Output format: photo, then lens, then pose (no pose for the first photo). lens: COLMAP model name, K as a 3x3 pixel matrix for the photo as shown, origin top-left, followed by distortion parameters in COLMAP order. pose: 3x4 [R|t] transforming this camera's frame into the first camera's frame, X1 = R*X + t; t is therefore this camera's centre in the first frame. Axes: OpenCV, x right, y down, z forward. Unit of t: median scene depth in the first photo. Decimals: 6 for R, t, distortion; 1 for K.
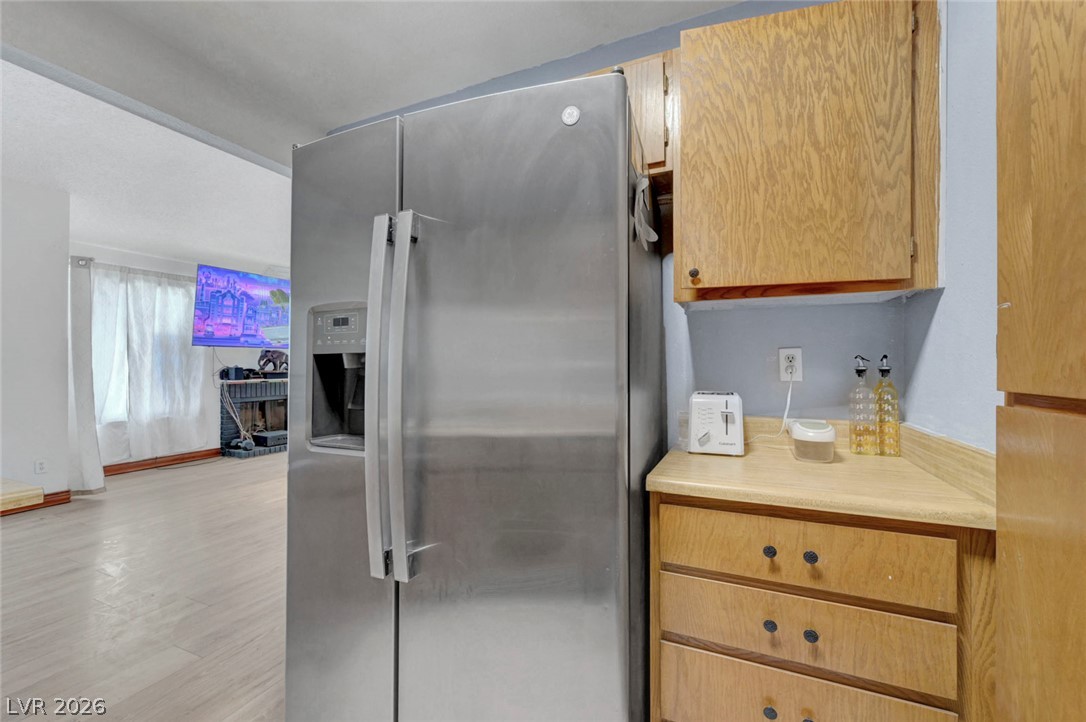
lens RADIAL K [[455.0, 0, 543.0], [0, 455.0, 361.0], [0, 0, 1]] dist [-0.000585, -0.000042]
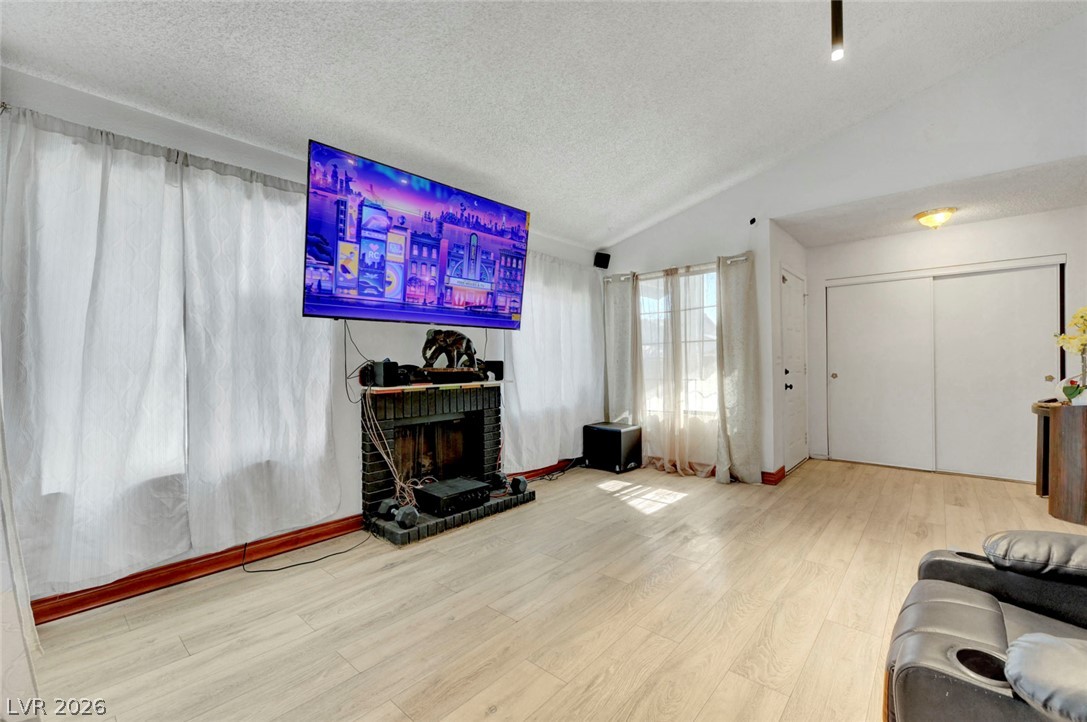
lens RADIAL K [[464.1, 0, 543.5], [0, 464.1, 361.0], [0, 0, 1]] dist [0.000077, 0.000083]
pose [[0.957271, -0.010313, -0.289008, -0.349523], [0.010969, 0.999940, 0.000651, 0.014413], [0.288983, -0.003793, 0.957327, 0.545250]]
